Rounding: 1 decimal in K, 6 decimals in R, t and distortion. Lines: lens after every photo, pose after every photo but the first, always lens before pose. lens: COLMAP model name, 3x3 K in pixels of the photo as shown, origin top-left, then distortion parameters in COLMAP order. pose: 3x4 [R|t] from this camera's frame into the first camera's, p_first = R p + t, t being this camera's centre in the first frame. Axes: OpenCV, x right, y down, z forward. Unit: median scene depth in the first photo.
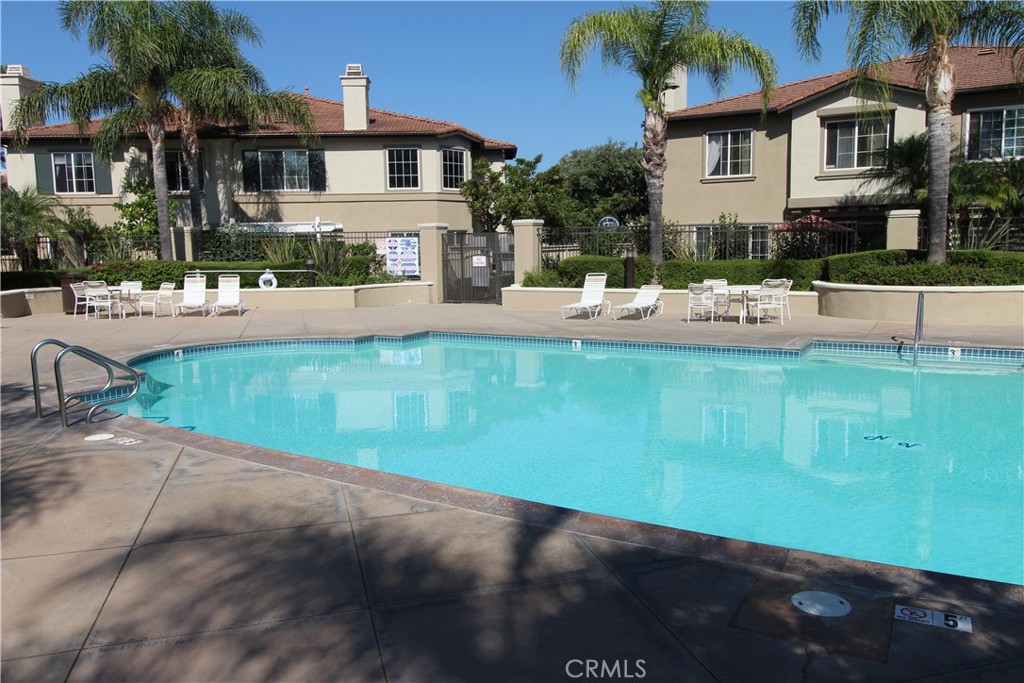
lens RADIAL K [[801.5, 0, 512.2], [0, 801.5, 337.3], [0, 0, 1]] dist [0.018104, -0.015353]
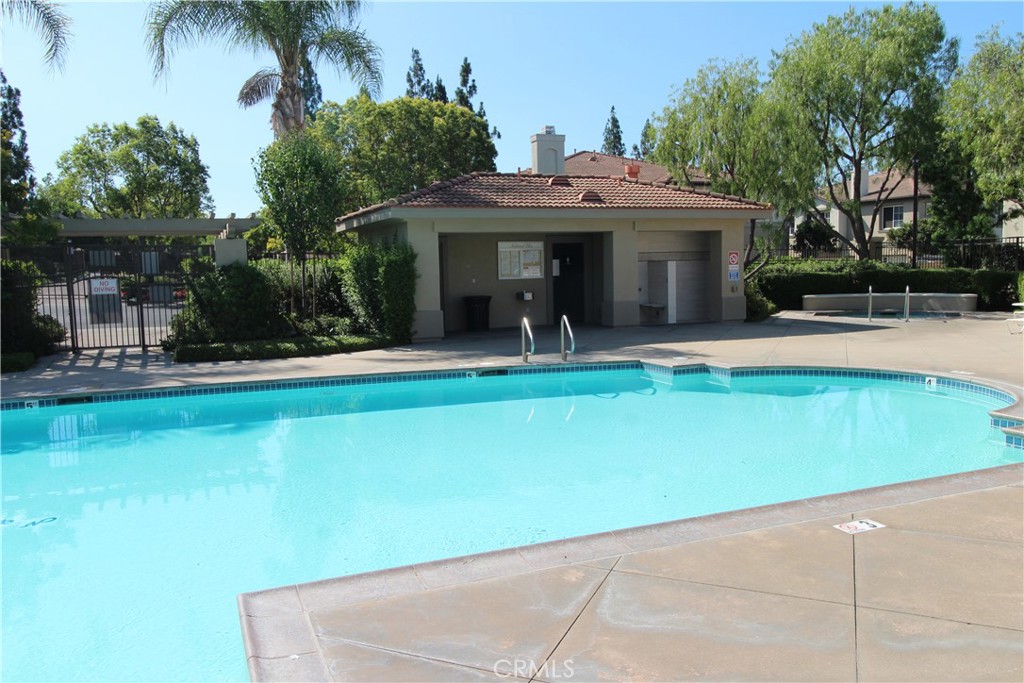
lens RADIAL K [[801.5, 0, 512.2], [0, 801.5, 337.3], [0, 0, 1]] dist [0.018104, -0.015353]
pose [[-0.616295, 0.094170, -0.781865, 0.225077], [-0.062896, 0.983767, 0.168065, -0.064647], [0.785000, 0.152754, -0.600368, 0.572298]]
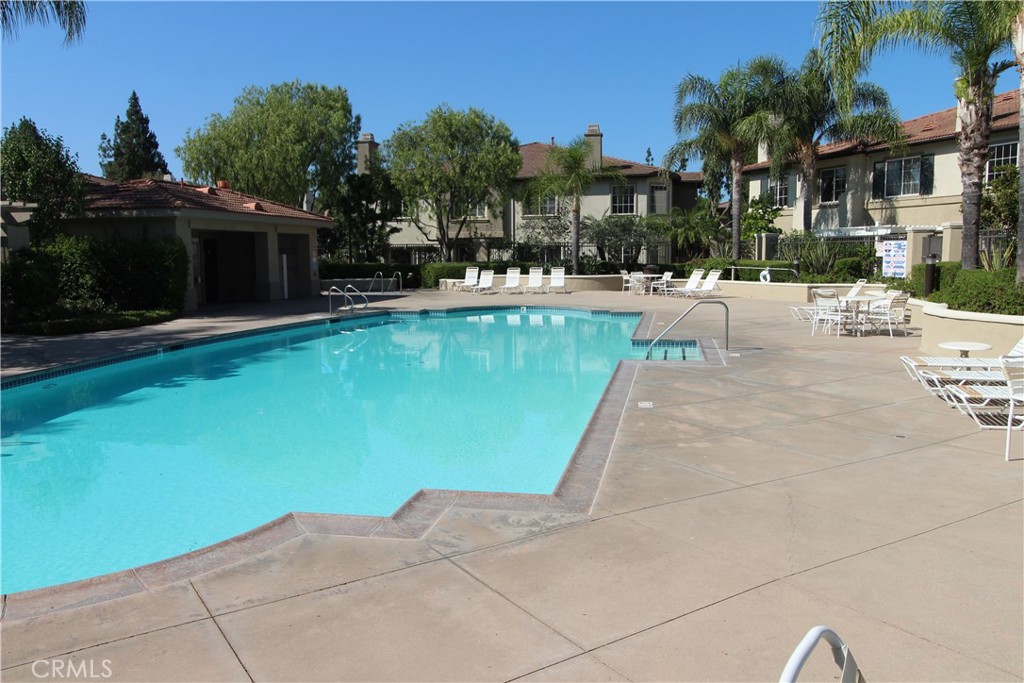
lens RADIAL K [[801.5, 0, 512.2], [0, 801.5, 337.3], [0, 0, 1]] dist [0.018104, -0.015353]
pose [[0.318763, 0.110096, -0.941419, 0.647934], [-0.105121, 0.991210, 0.080325, -0.029648], [0.941987, 0.073358, 0.327534, 0.185897]]
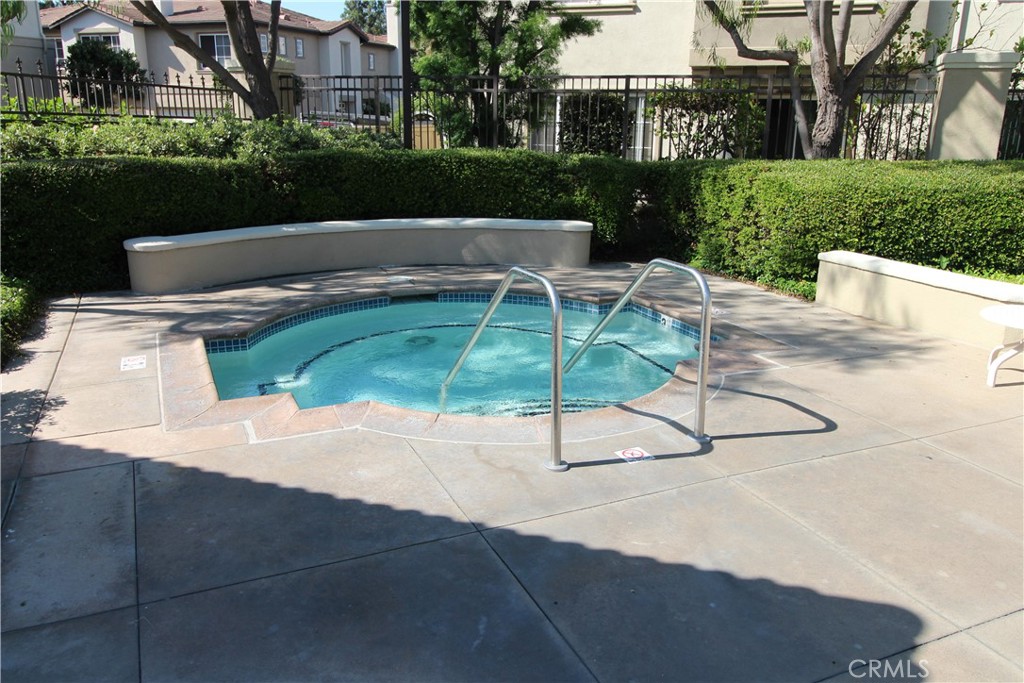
lens RADIAL K [[801.5, 0, 512.2], [0, 801.5, 337.3], [0, 0, 1]] dist [0.018104, -0.015353]
pose [[0.156925, 0.275290, -0.948467, -0.410298], [-0.128204, 0.957918, 0.256822, -0.033026], [0.979254, 0.081295, 0.185615, 0.356521]]
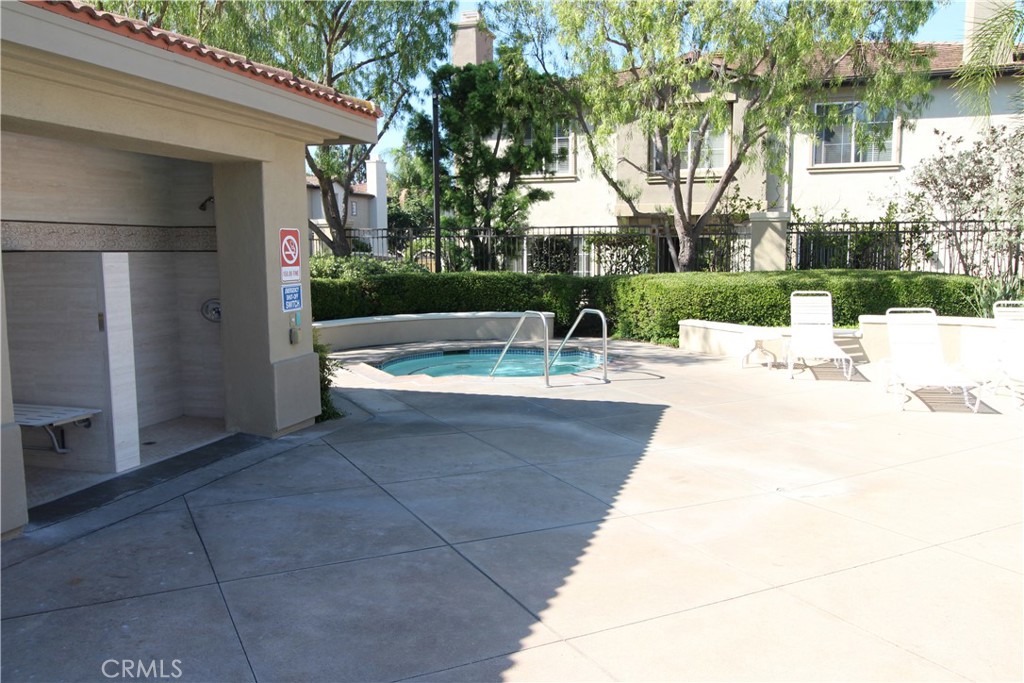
lens RADIAL K [[801.5, 0, 512.2], [0, 801.5, 337.3], [0, 0, 1]] dist [0.018104, -0.015353]
pose [[0.211744, 0.114110, -0.970641, -0.208552], [-0.108948, 0.989726, 0.092587, -0.028872], [0.971234, 0.086145, 0.222001, 0.299441]]
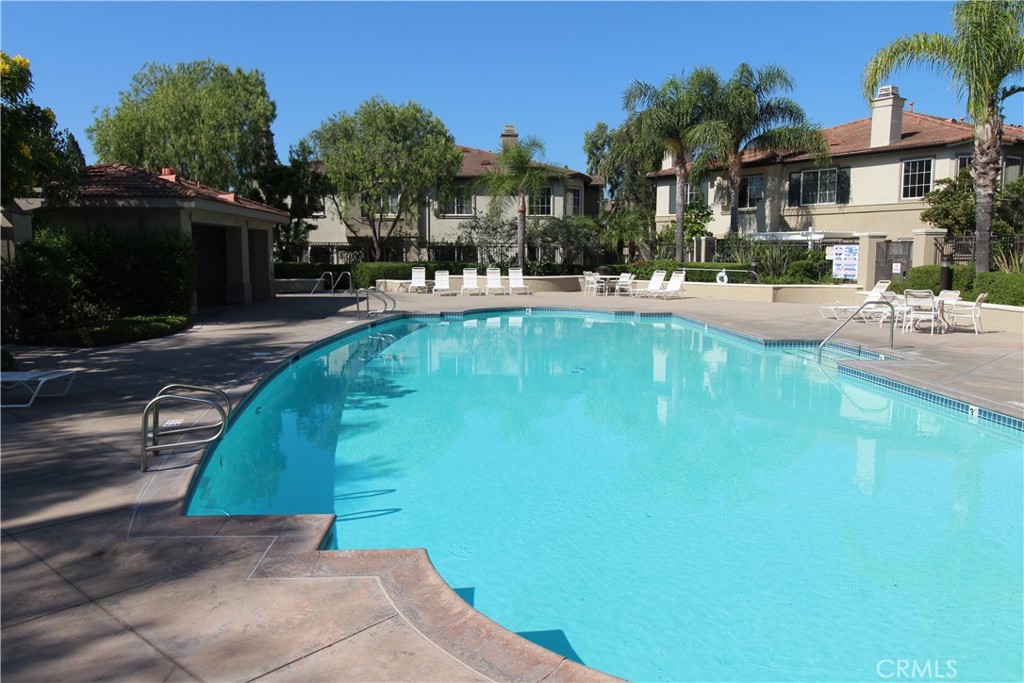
lens RADIAL K [[801.5, 0, 512.2], [0, 801.5, 337.3], [0, 0, 1]] dist [0.018104, -0.015353]
pose [[0.539745, 0.102187, -0.835603, 0.526851], [-0.105386, 0.992999, 0.053362, -0.005944], [0.835206, 0.059259, 0.546735, -0.004440]]
